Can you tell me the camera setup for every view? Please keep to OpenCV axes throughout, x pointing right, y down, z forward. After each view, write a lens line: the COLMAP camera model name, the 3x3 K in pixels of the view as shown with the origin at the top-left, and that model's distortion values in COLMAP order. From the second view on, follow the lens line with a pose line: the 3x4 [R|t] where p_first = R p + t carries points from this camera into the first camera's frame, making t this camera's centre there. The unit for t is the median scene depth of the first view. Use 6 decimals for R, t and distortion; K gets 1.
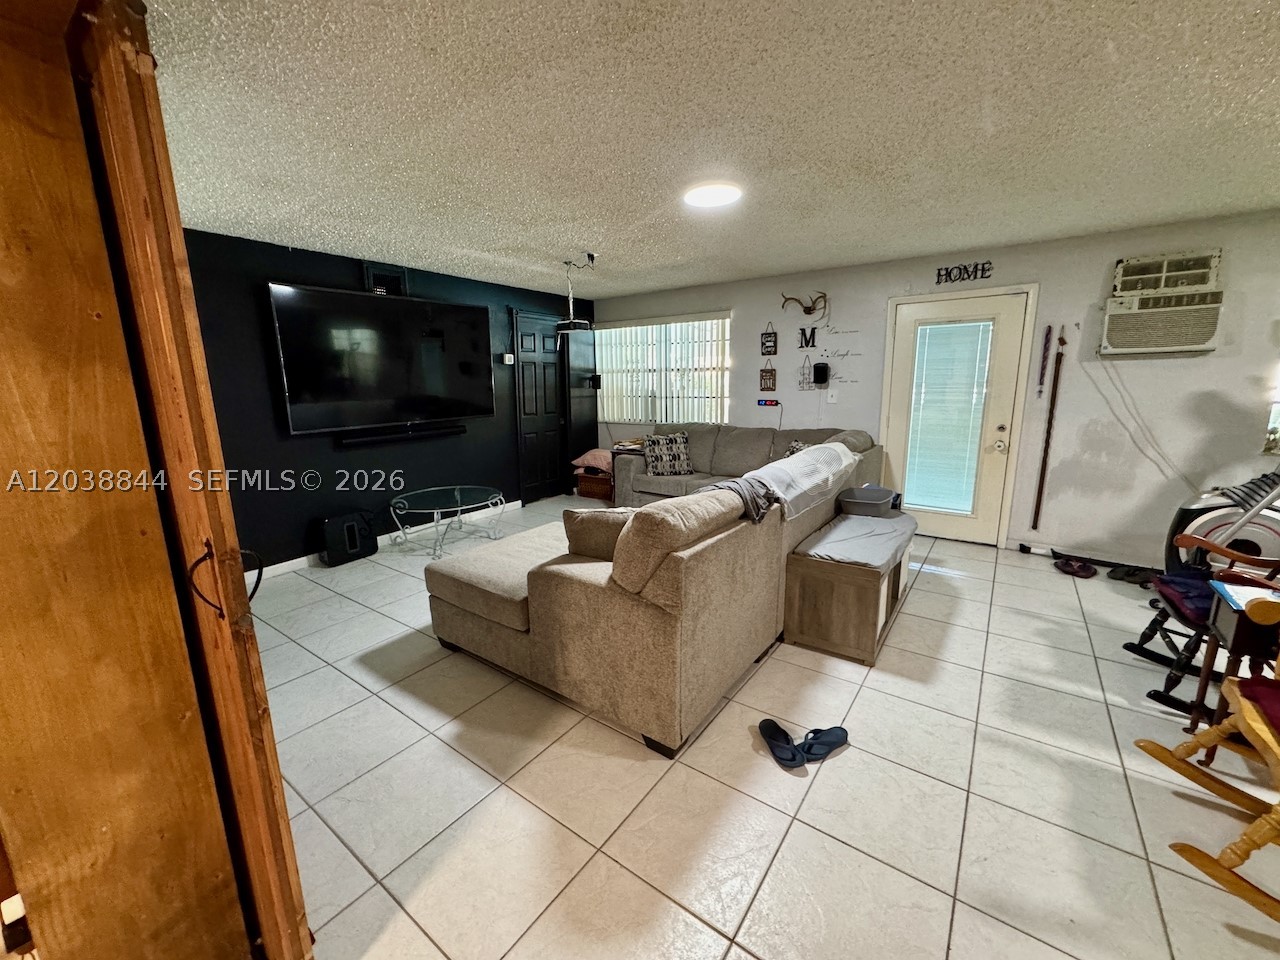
lens RADIAL K [[512.0, 0, 640.3], [0, 512.0, 481.0], [0, 0, 1]] dist [-0.001596, 0.000177]
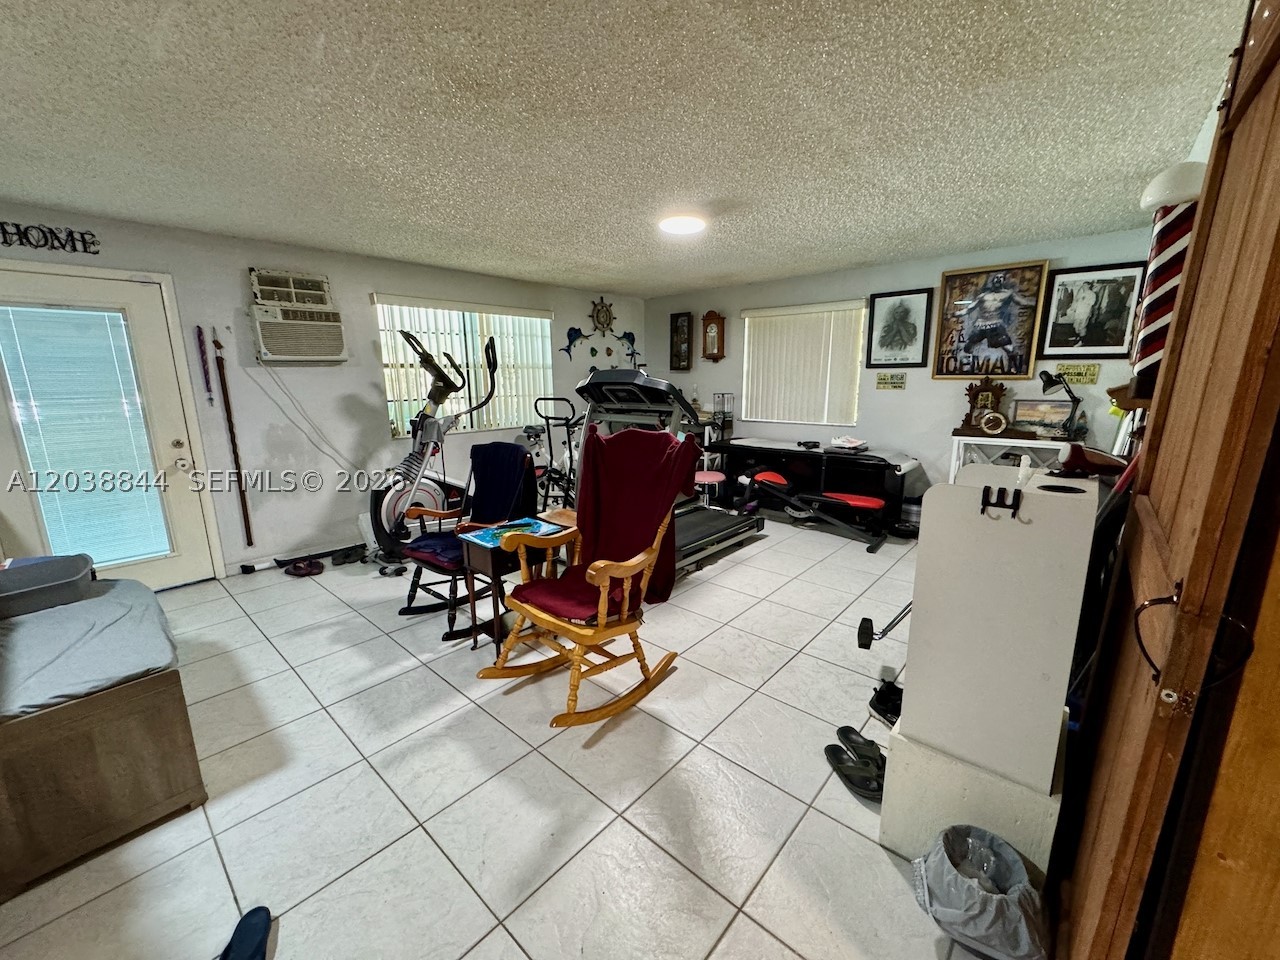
lens RADIAL K [[512.0, 0, 638.5], [0, 512.0, 480.7], [0, 0, 1]] dist [-0.001596, 0.000177]
pose [[0.101564, -0.186495, 0.977192, -0.057491], [0.202532, 0.965576, 0.163228, -0.035367], [-0.973995, 0.181334, 0.135839, 0.196504]]
